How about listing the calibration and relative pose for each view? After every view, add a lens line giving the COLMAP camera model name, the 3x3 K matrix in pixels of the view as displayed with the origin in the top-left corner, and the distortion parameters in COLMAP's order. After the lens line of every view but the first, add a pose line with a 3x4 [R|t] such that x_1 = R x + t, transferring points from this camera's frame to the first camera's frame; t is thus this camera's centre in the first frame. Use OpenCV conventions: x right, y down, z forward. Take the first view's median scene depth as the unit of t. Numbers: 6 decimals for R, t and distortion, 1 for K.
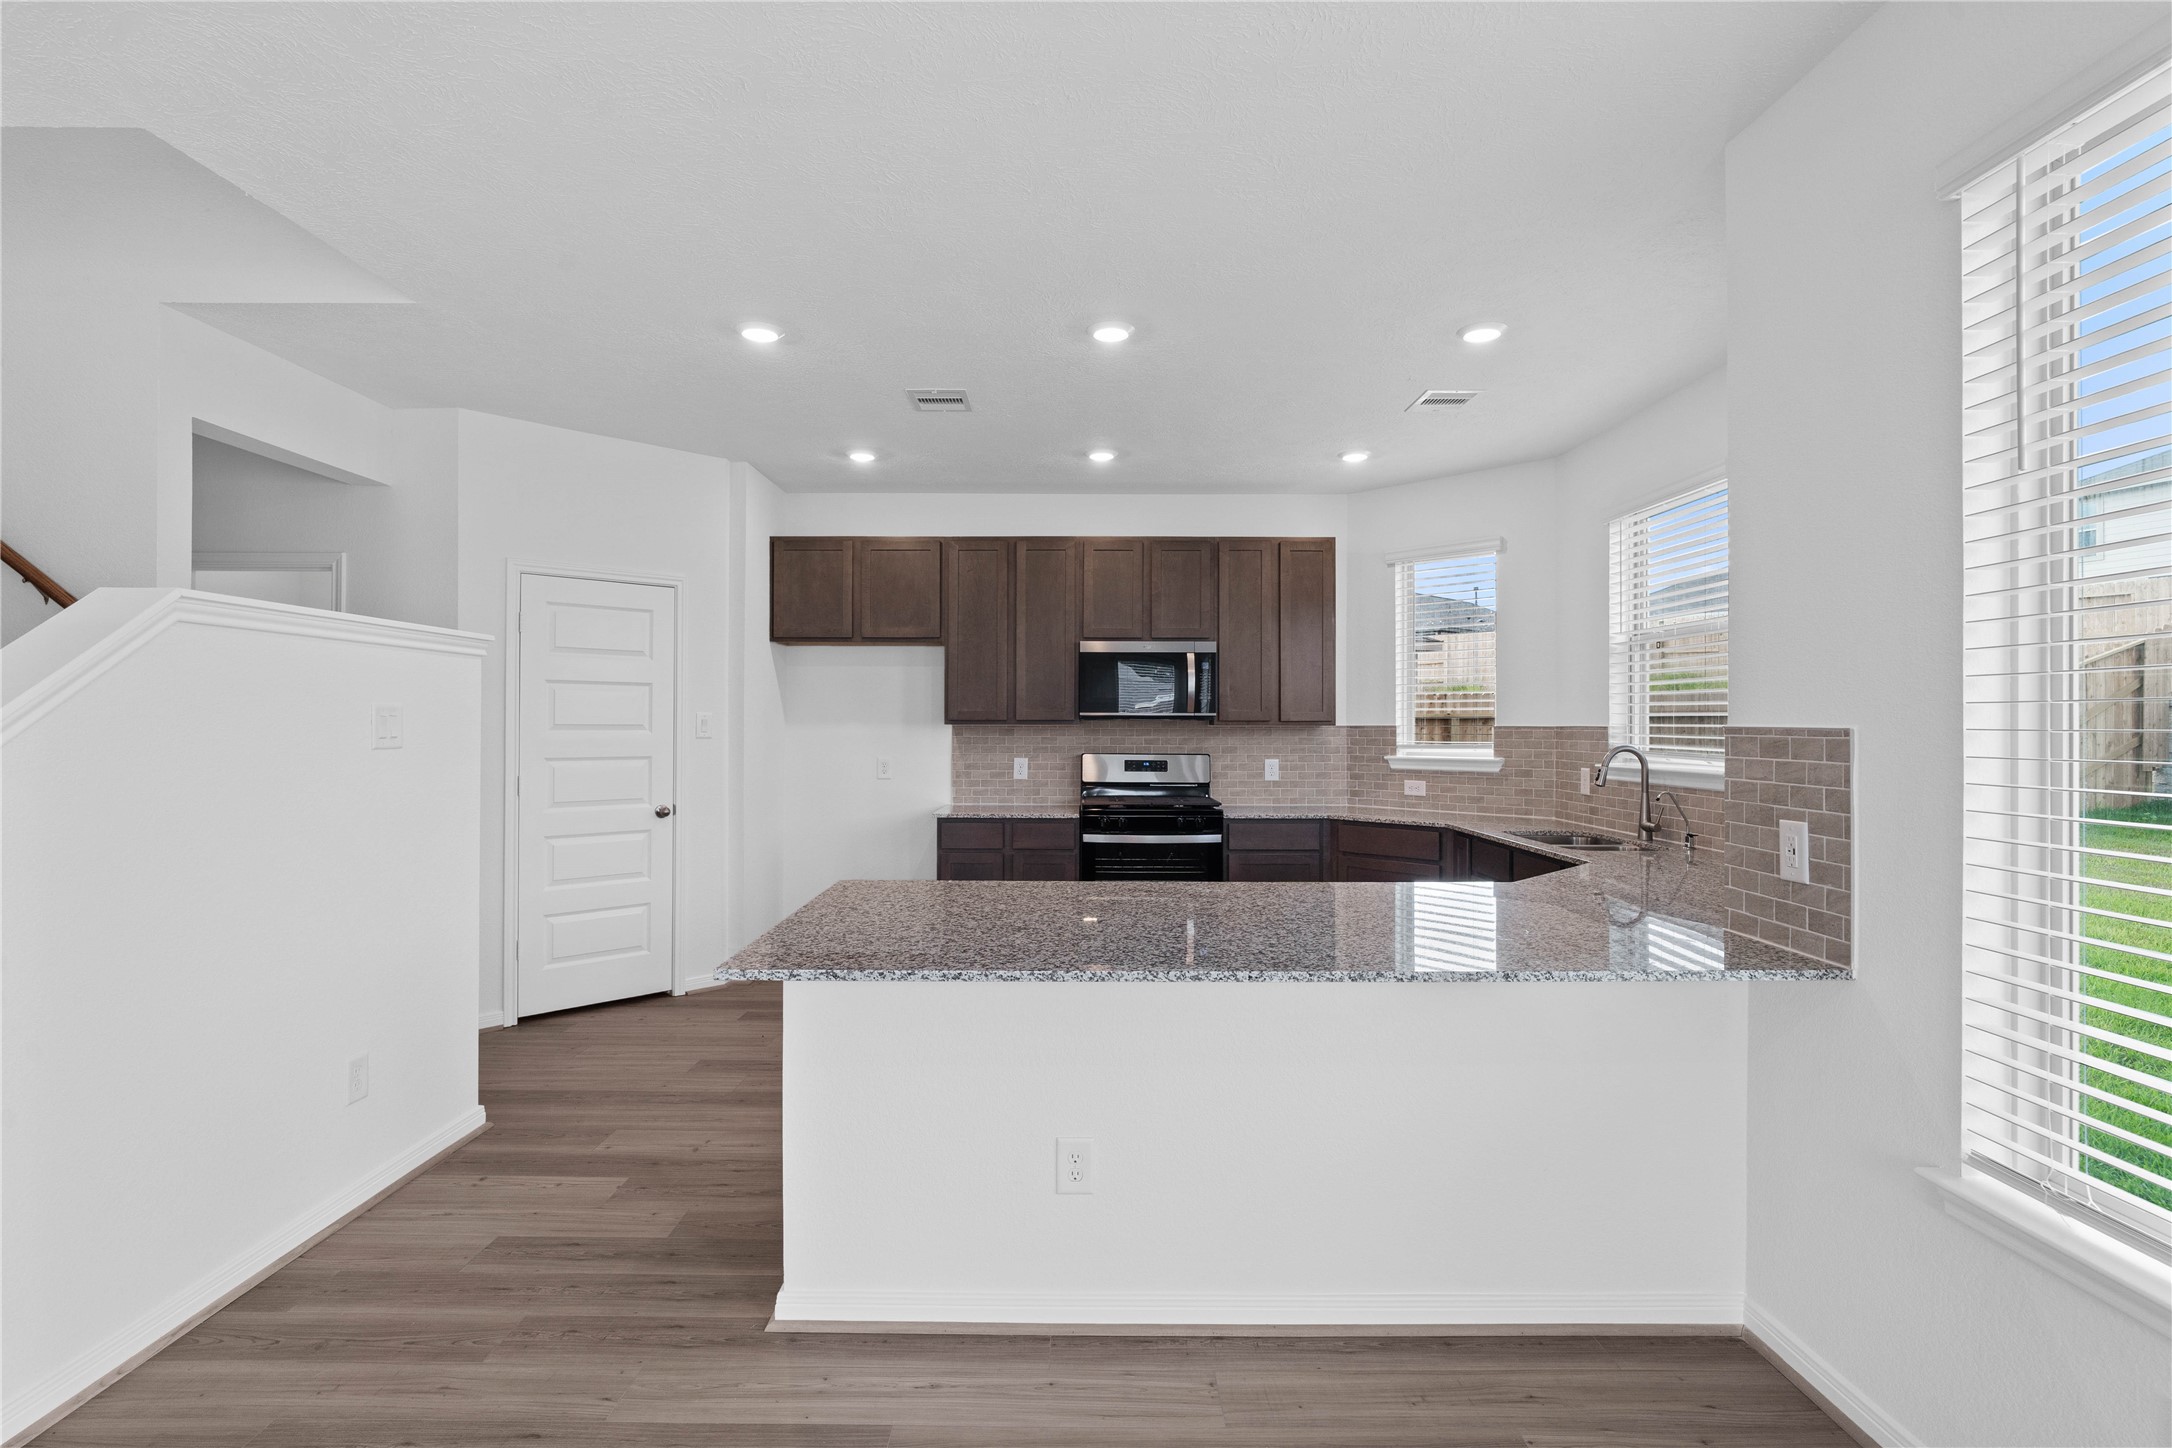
lens RADIAL K [[1024.3, 0, 1078.1], [0, 1024.3, 717.4], [0, 0, 1]] dist [-0.013494, 0.006220]
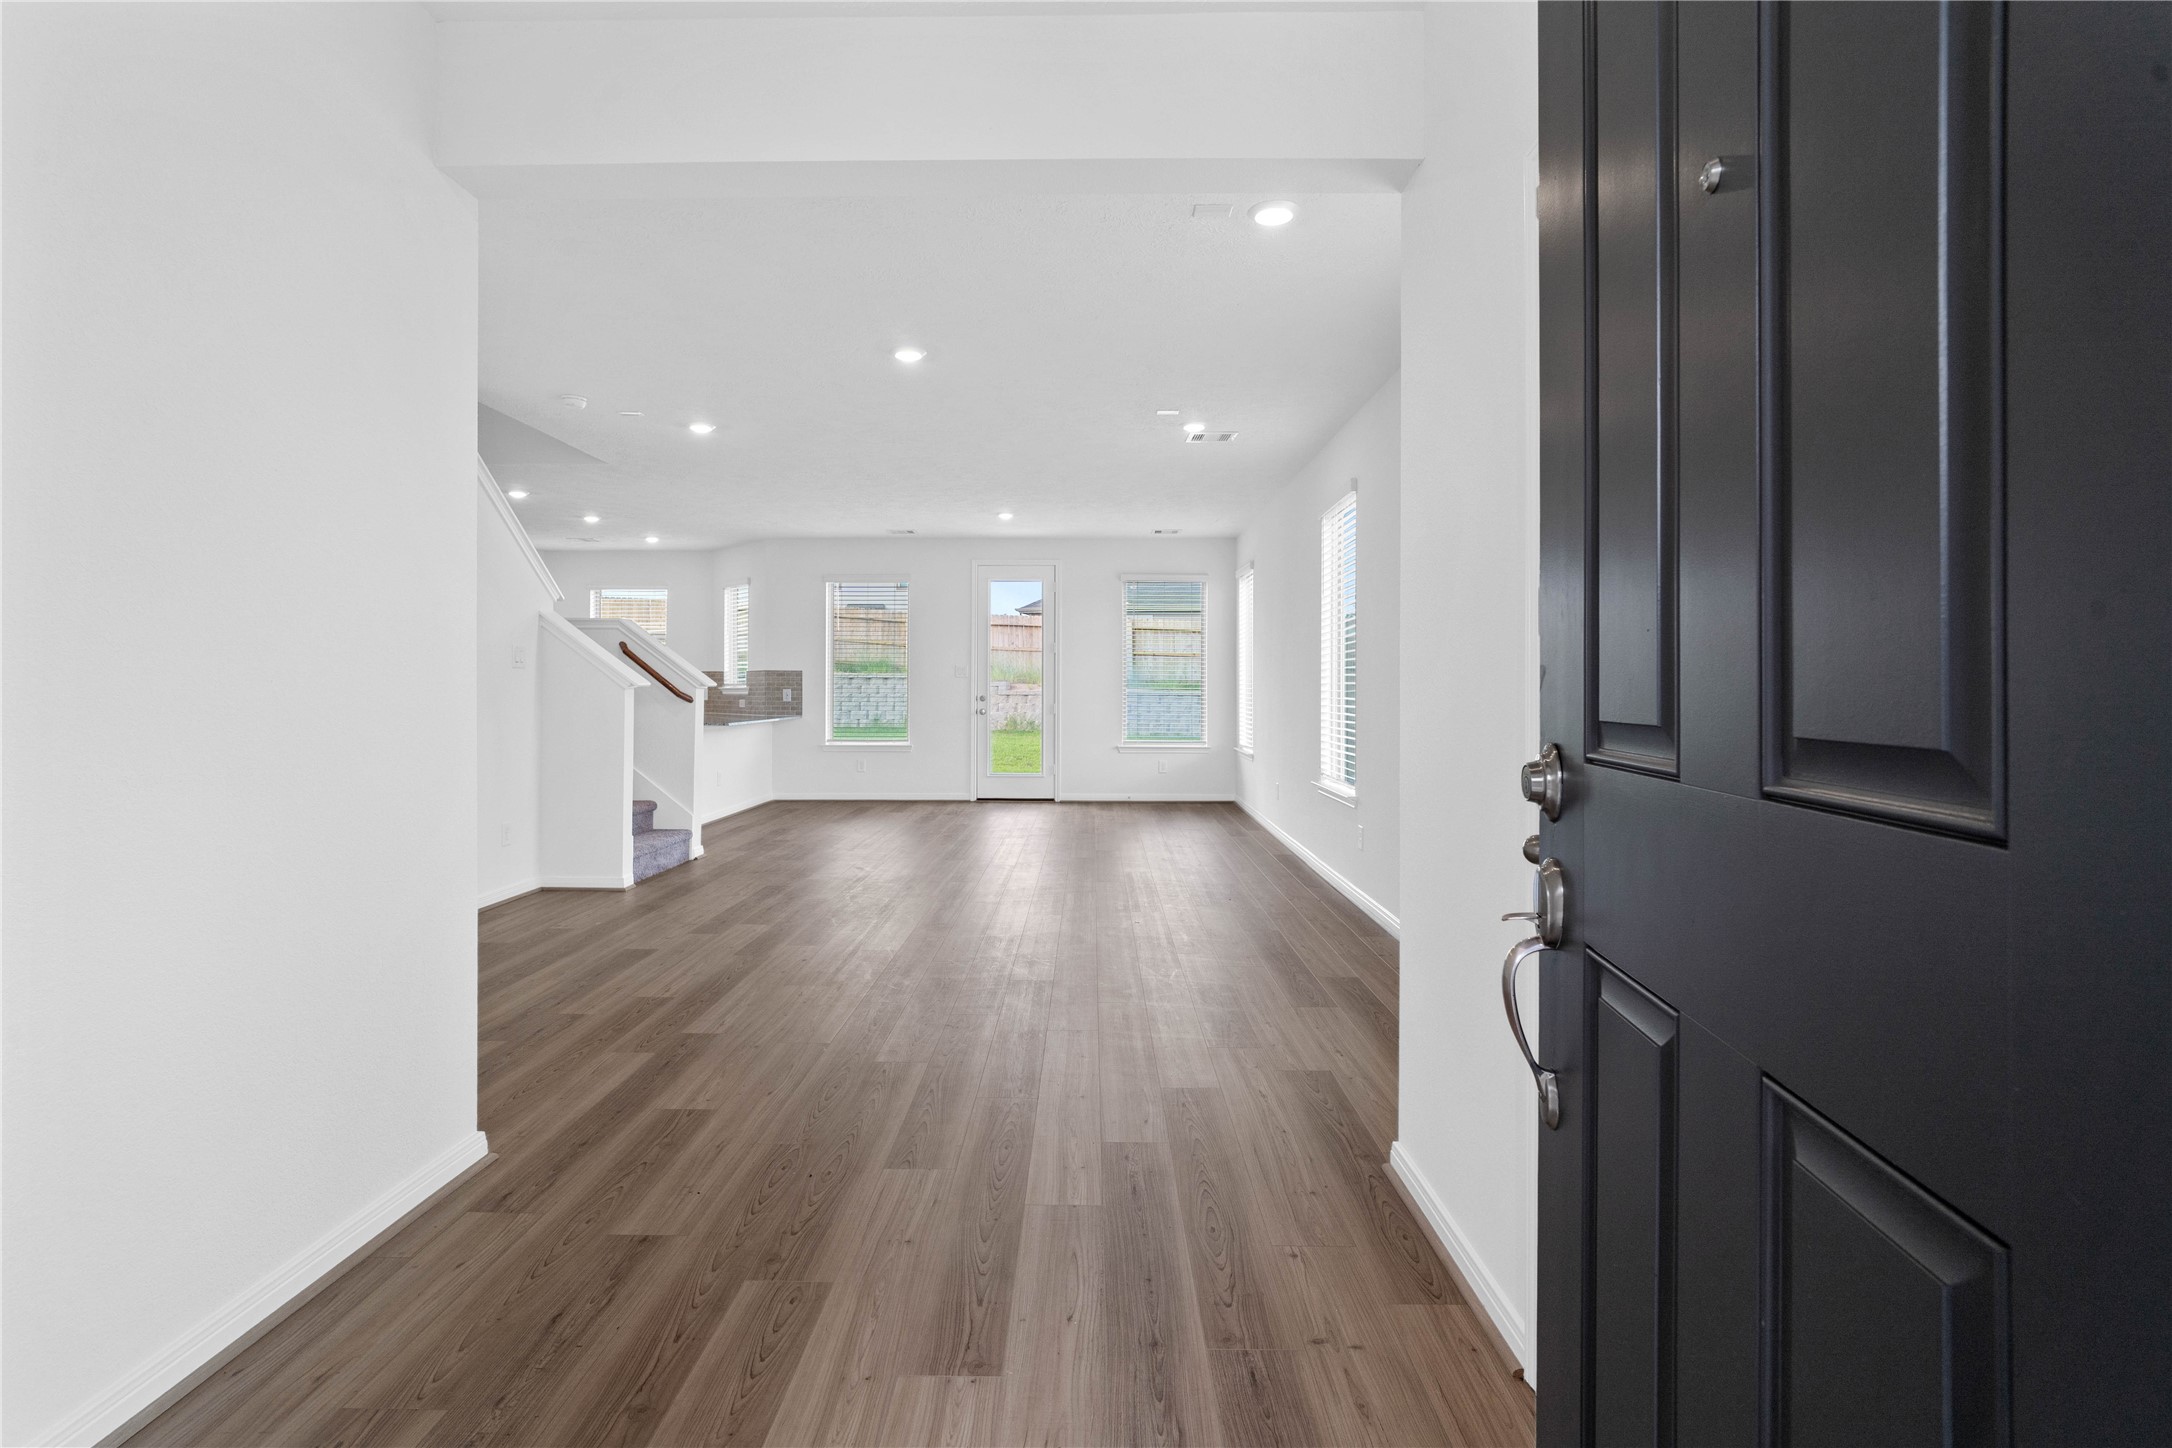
lens RADIAL K [[1024.3, 0, 1084.7], [0, 1024.3, 707.9], [0, 0, 1]] dist [-0.013494, 0.006220]
pose [[0.002137, -0.021727, 0.999762, -1.688133], [-0.007933, 0.999732, 0.021743, 0.028812], [-0.999966, -0.007977, 0.001964, -0.180961]]
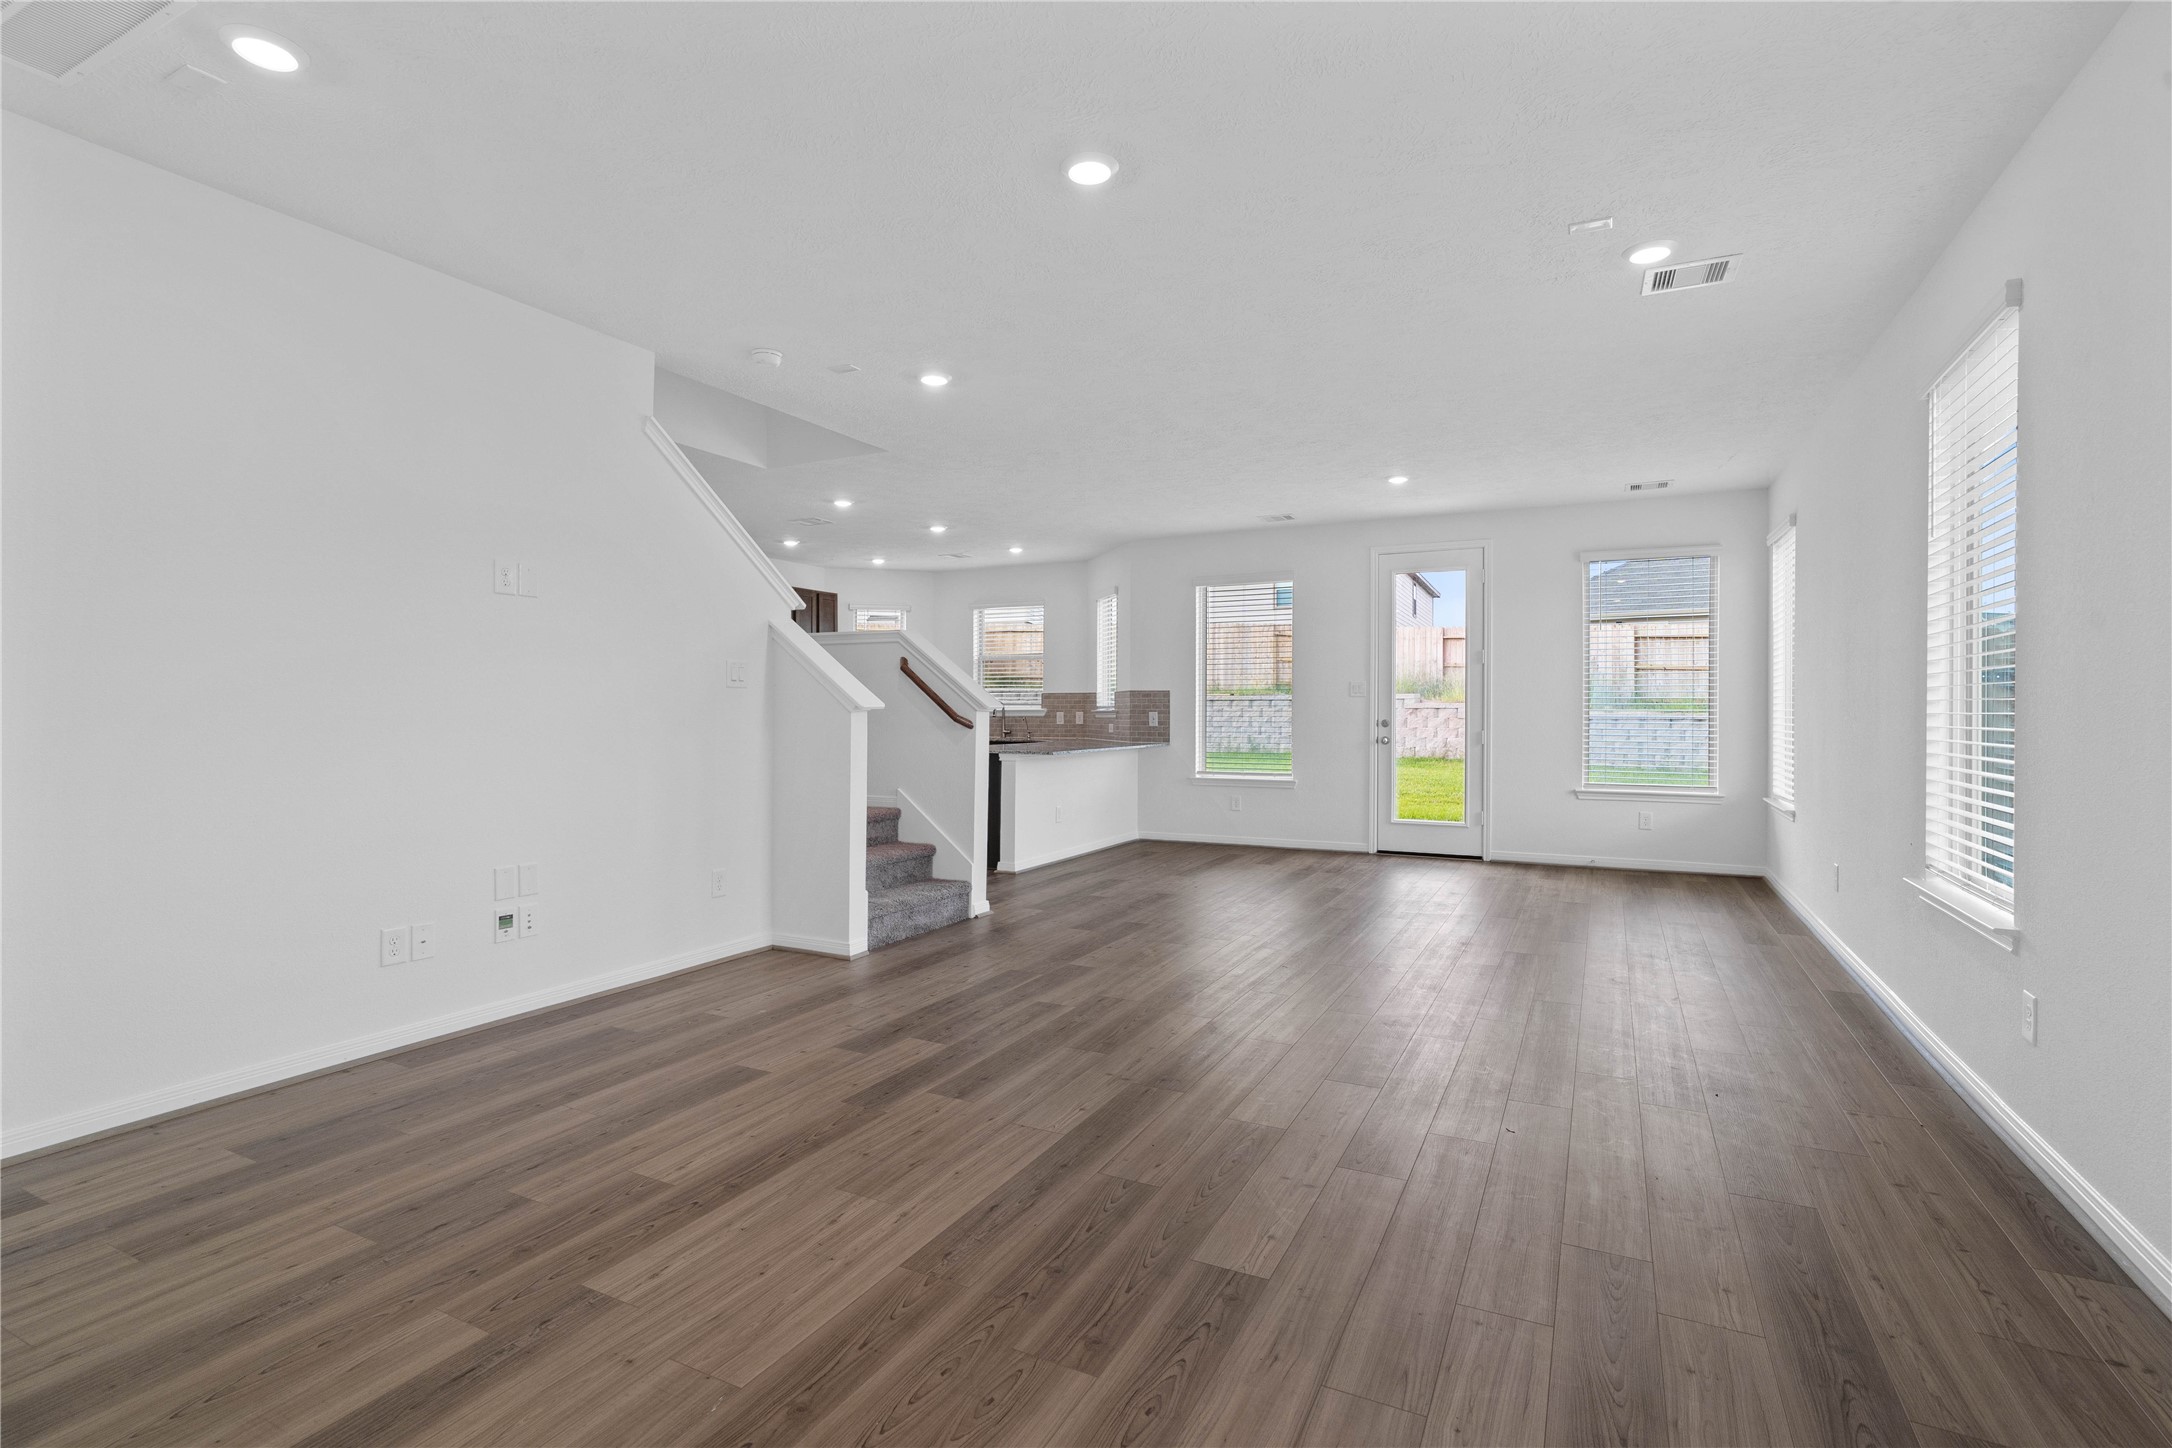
lens RADIAL K [[1024.3, 0, 1078.9], [0, 1024.3, 725.9], [0, 0, 1]] dist [-0.013494, 0.006220]
pose [[0.451484, -0.015957, 0.892136, -1.306318], [-0.004103, 0.999792, 0.019959, 0.029568], [-0.892270, -0.012671, 0.451325, -0.266653]]
